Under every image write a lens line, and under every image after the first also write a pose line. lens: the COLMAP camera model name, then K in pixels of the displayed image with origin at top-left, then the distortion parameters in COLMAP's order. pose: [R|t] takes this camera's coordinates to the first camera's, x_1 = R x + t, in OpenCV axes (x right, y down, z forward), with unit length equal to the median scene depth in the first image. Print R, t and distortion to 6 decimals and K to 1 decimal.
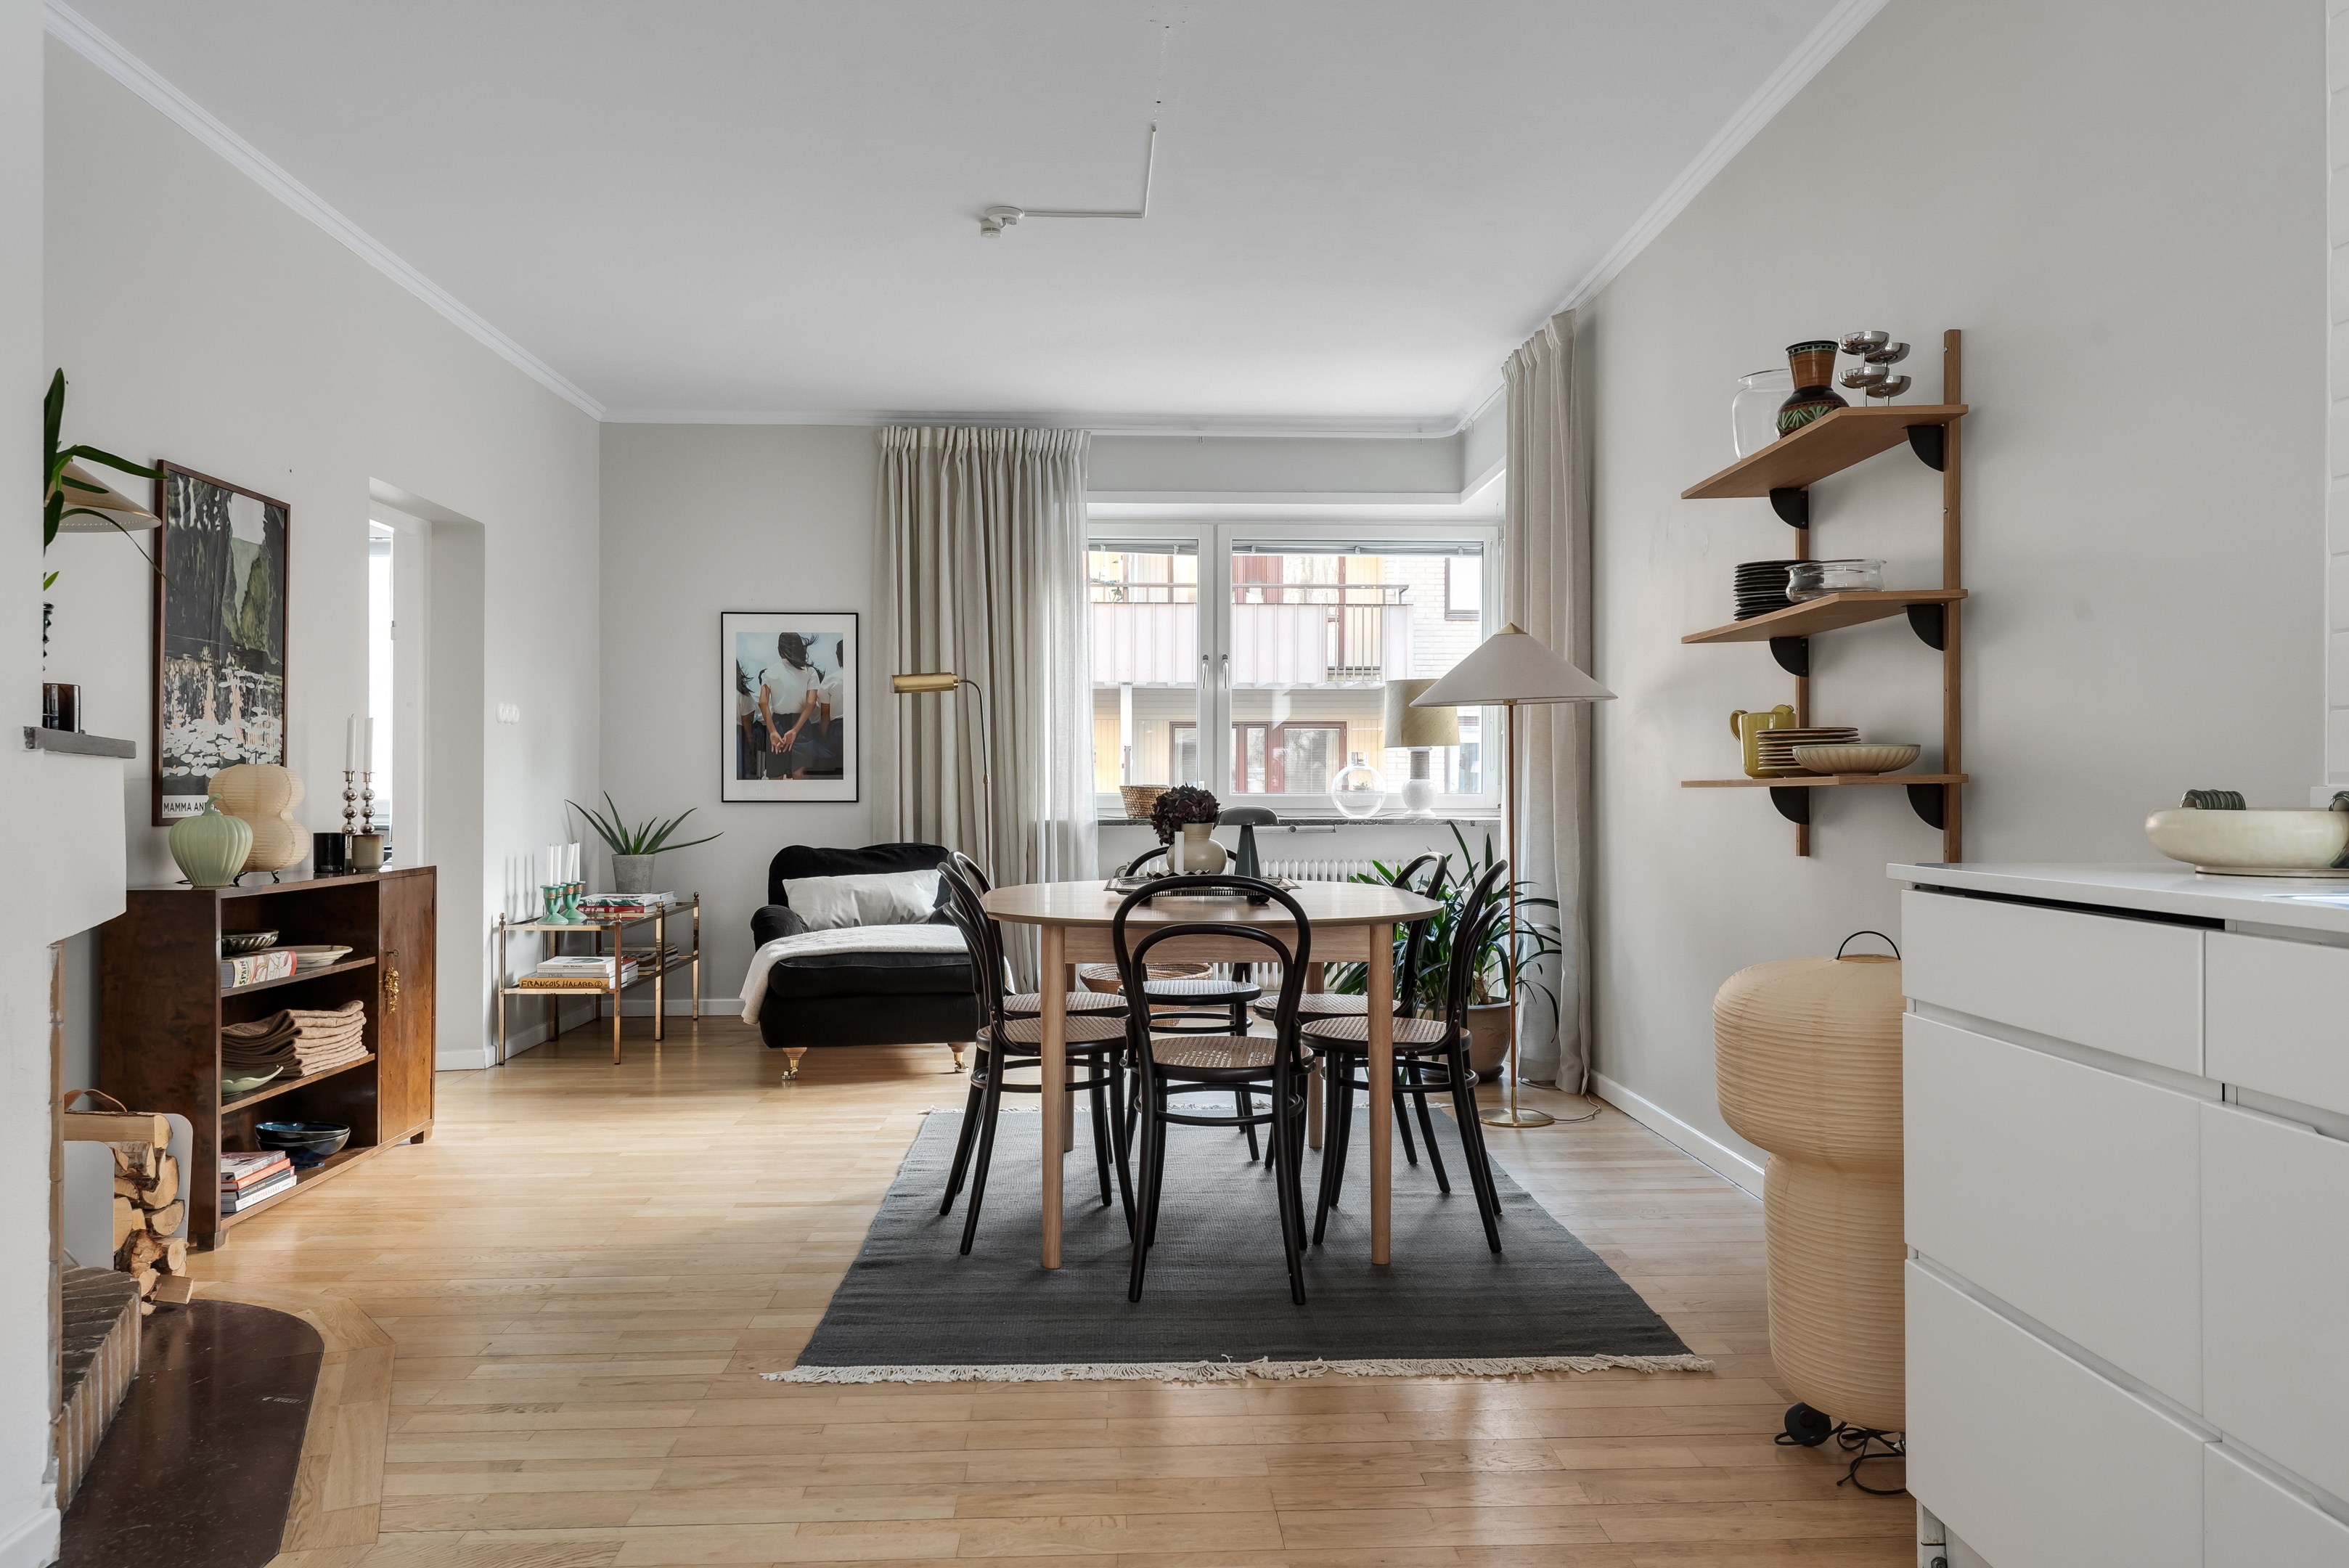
lens RADIAL K [[1655.6, 0, 1171.5], [0, 1655.6, 786.9], [0, 0, 1]] dist [0.029360, -0.023419]
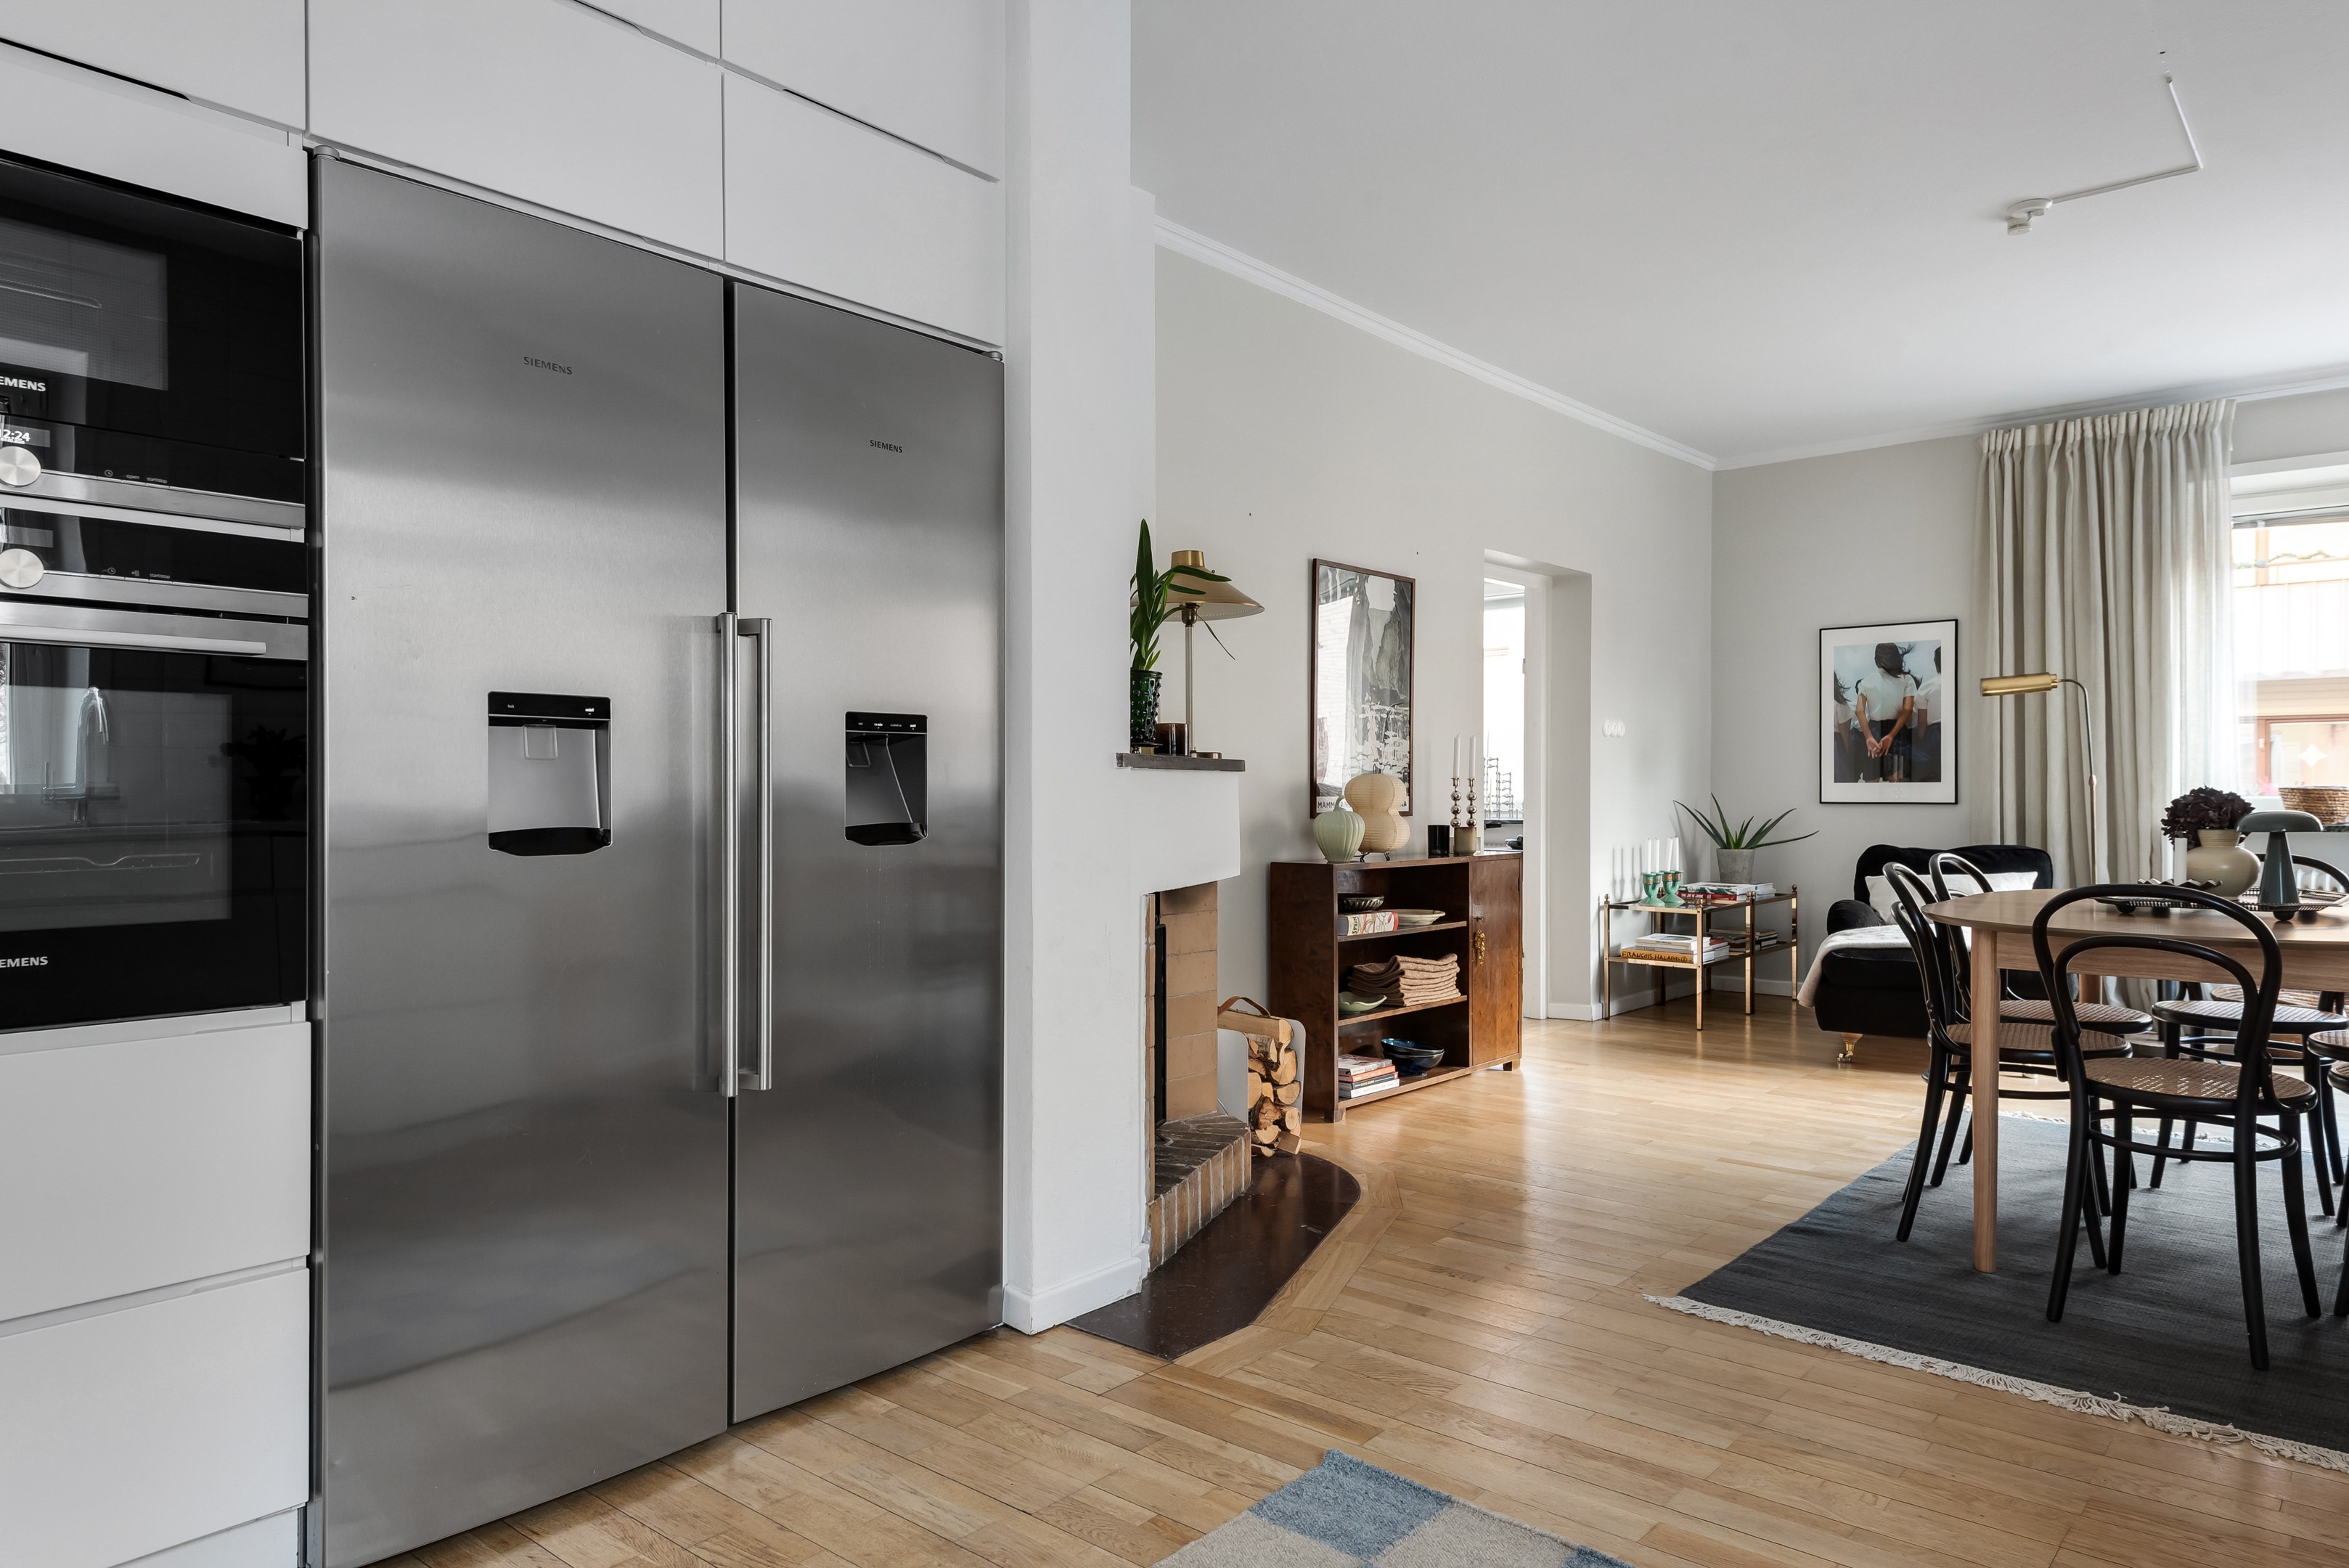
lens RADIAL K [[1462.8, 0, 1195.1], [0, 1462.8, 797.2], [0, 0, 1]] dist [0.027793, -0.014870]
pose [[0.732641, 0.001766, -0.680613, 0.141424], [0.002007, 0.999987, 0.004755, -0.000403], [0.680612, -0.004850, 0.732628, 0.021334]]
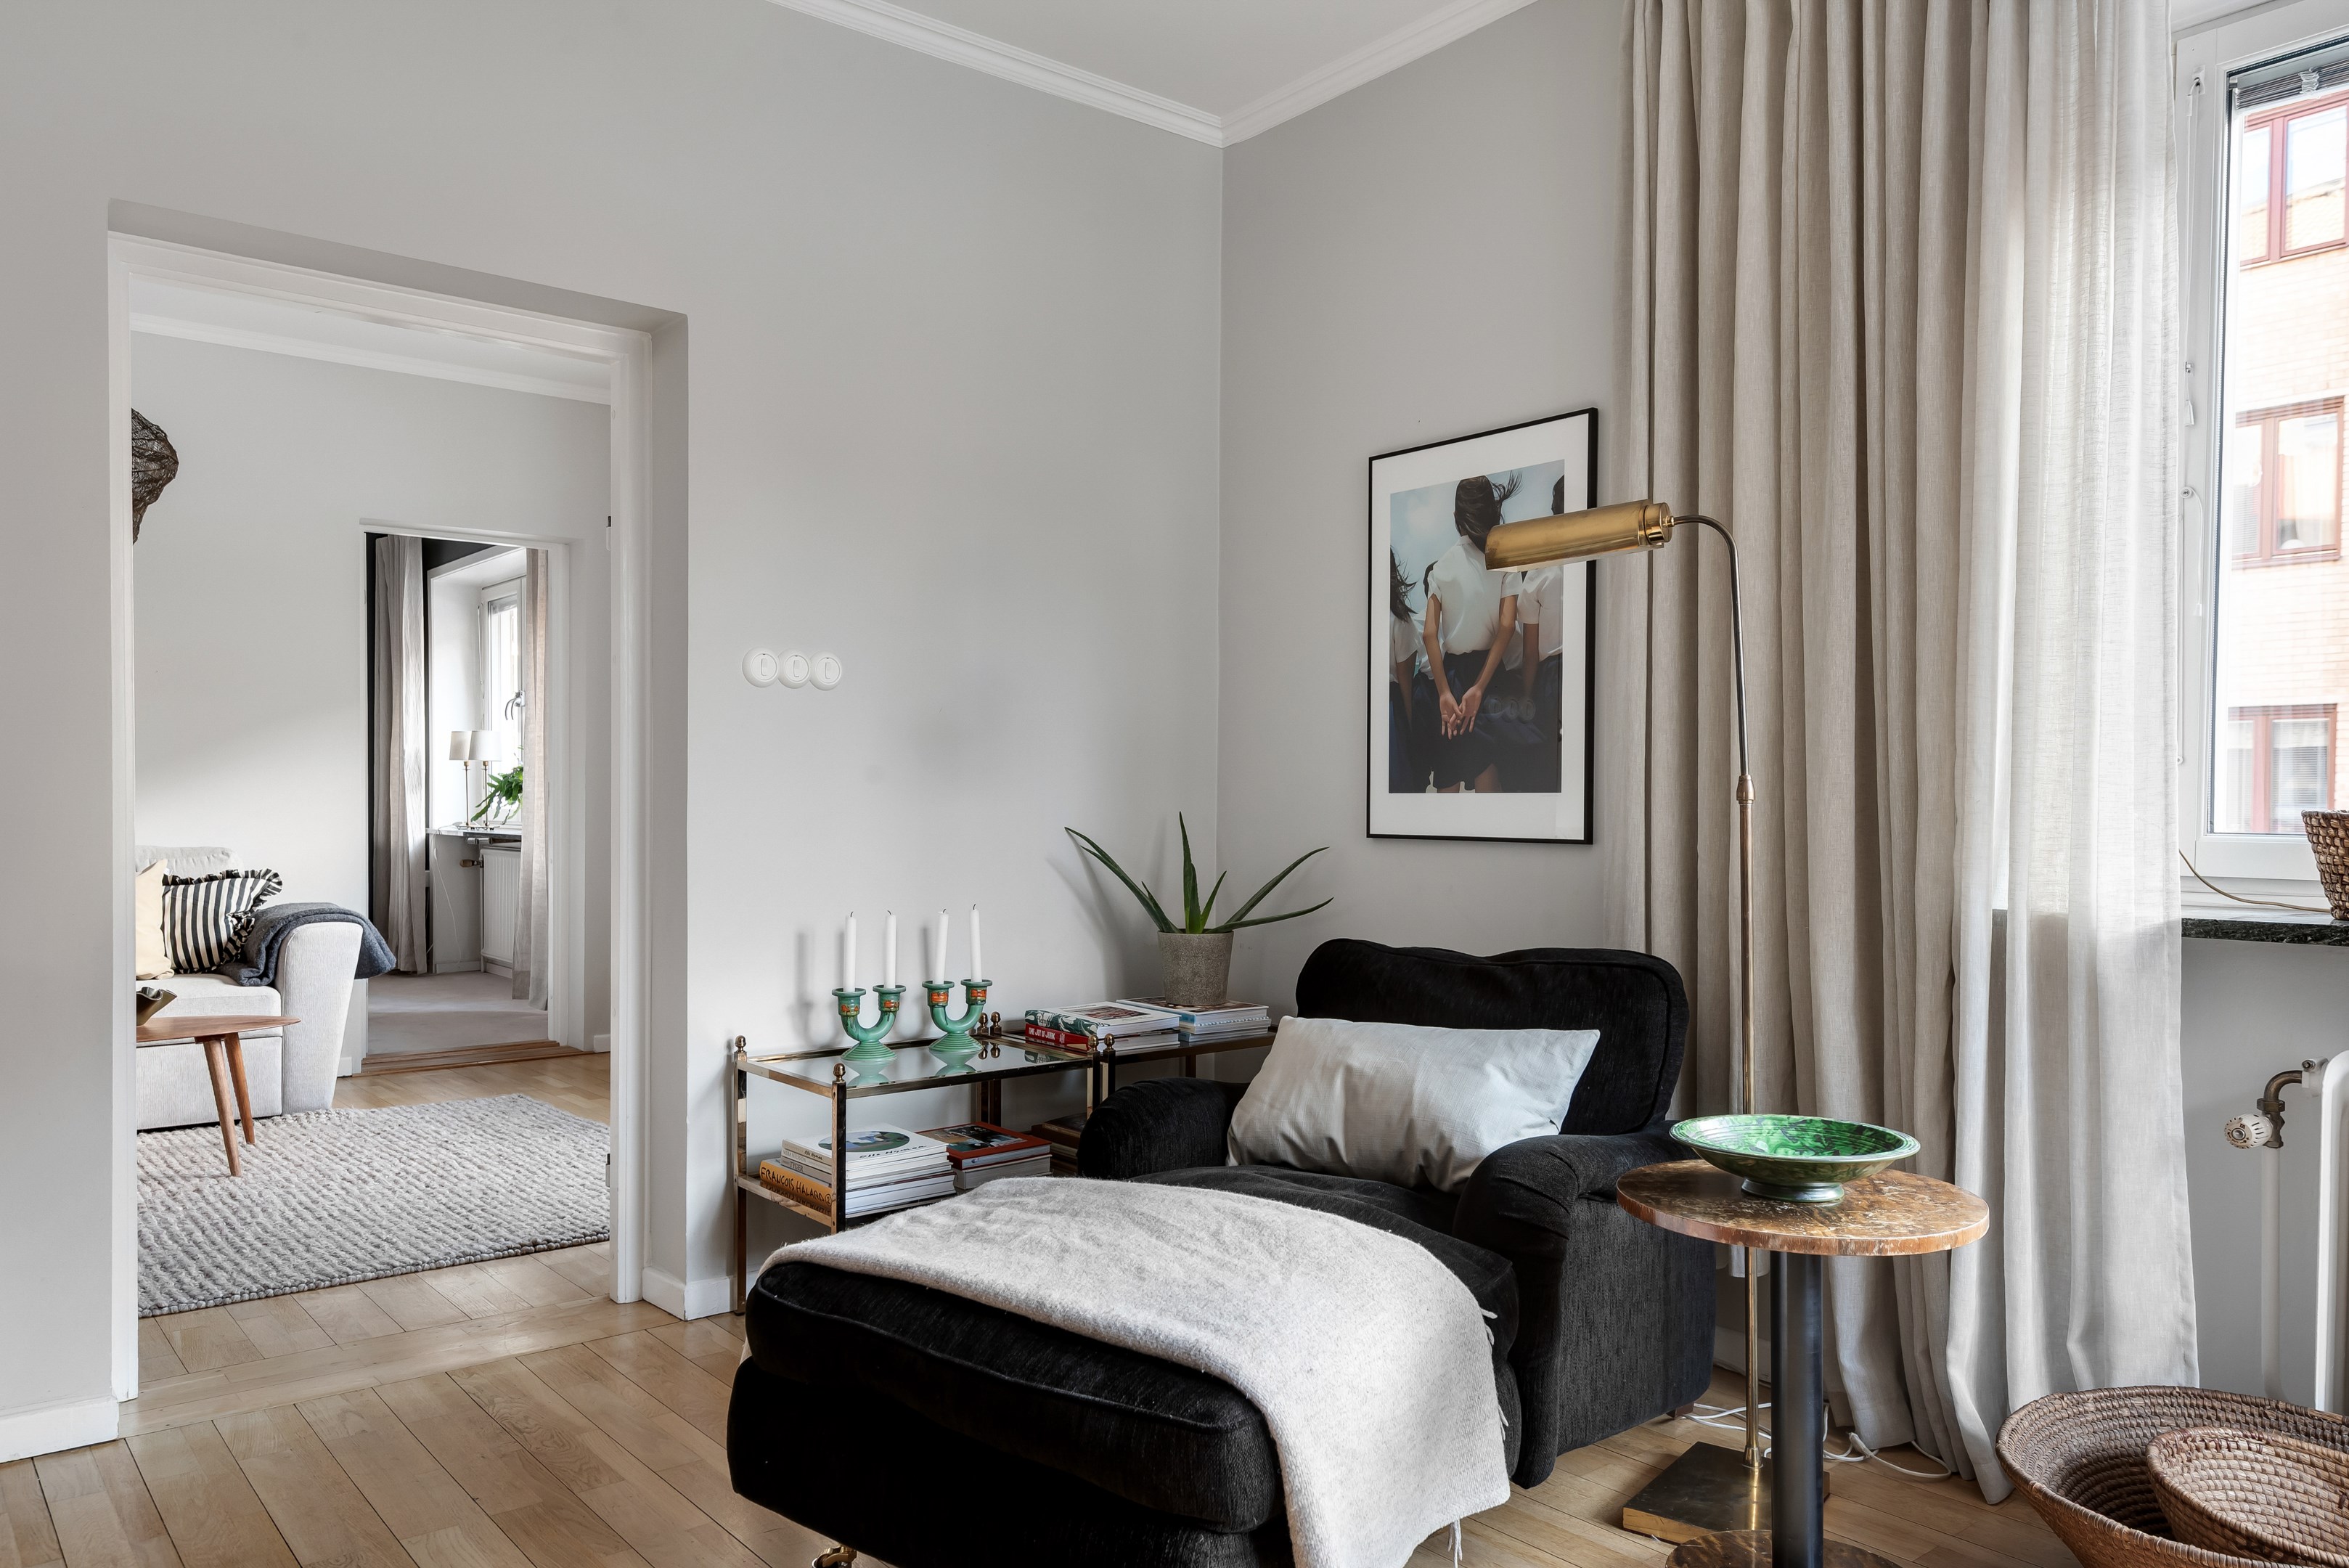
lens RADIAL K [[1655.6, 0, 1172.5], [0, 1655.6, 818.4], [0, 0, 1]] dist [0.029360, -0.023419]
pose [[0.594819, 0.010854, -0.803787, 0.158511], [-0.007249, 0.999941, 0.008139, -0.000673], [0.803827, 0.000985, 0.594862, 1.084957]]
